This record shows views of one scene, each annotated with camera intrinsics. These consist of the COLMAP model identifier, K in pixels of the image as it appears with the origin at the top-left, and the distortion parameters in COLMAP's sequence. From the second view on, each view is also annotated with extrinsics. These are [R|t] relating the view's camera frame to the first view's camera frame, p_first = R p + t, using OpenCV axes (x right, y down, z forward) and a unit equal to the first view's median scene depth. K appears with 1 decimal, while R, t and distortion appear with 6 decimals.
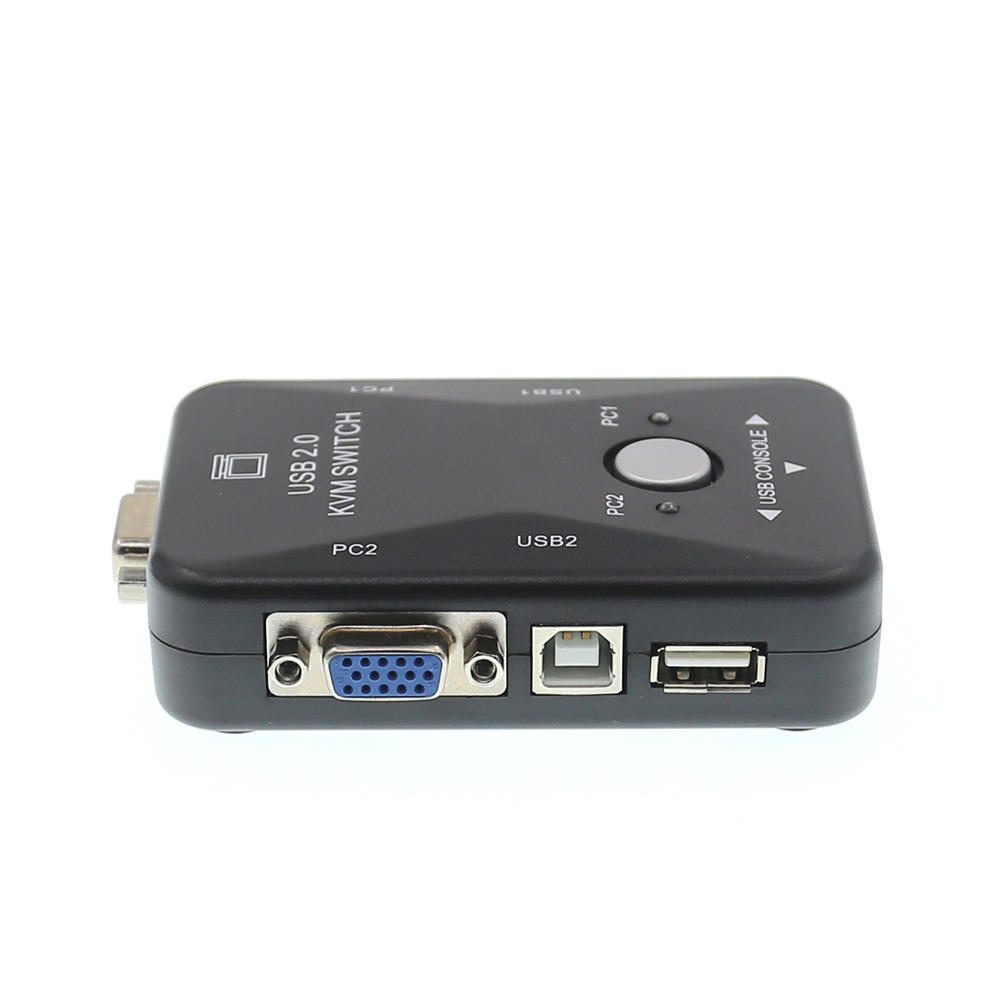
lens RADIAL K [[3939.8, 0, 500.0], [0, 3939.8, 500.0], [0, 0, 1]] dist [0.025294, 1.250187]
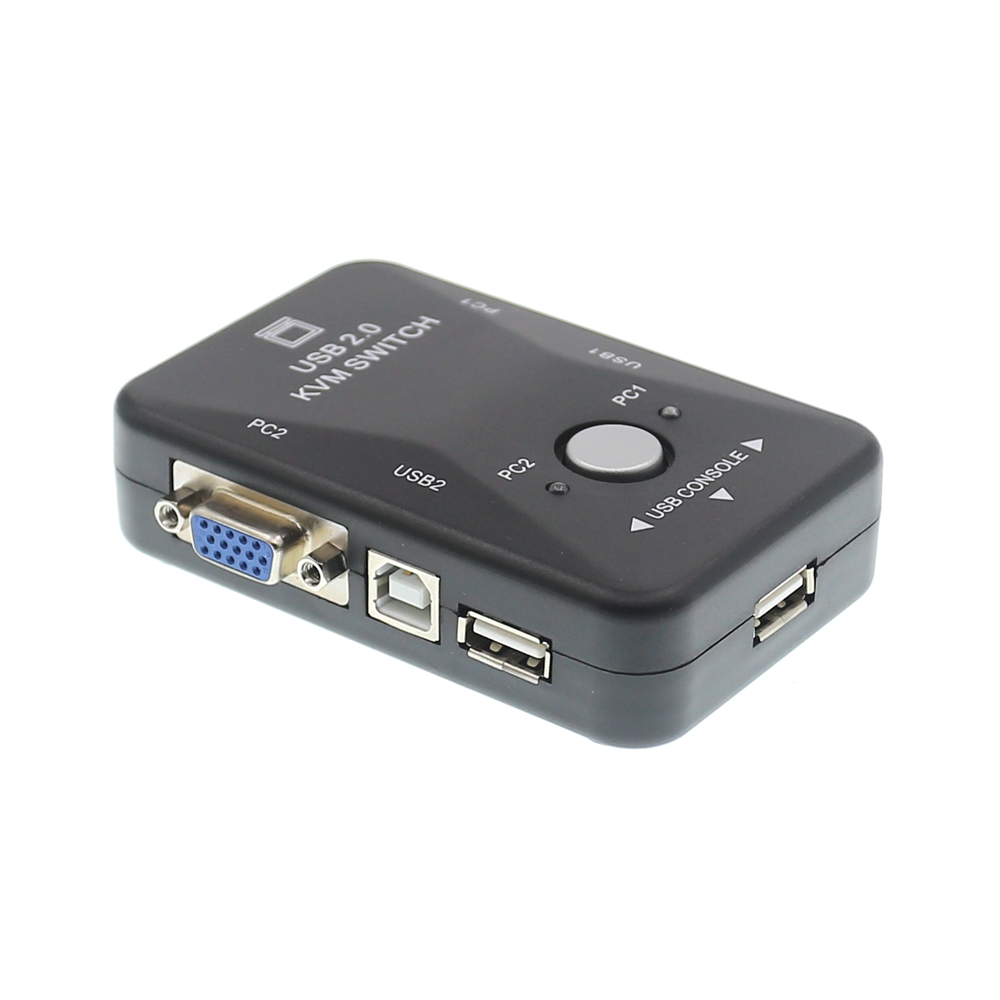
lens RADIAL K [[3939.8, 0, 500.0], [0, 3939.8, 500.0], [0, 0, 1]] dist [0.025294, 1.250187]
pose [[0.796018, 0.308810, -0.520568, 0.562222], [-0.291382, 0.949350, 0.117609, -0.110364], [0.530520, 0.058066, 0.845681, 0.147067]]
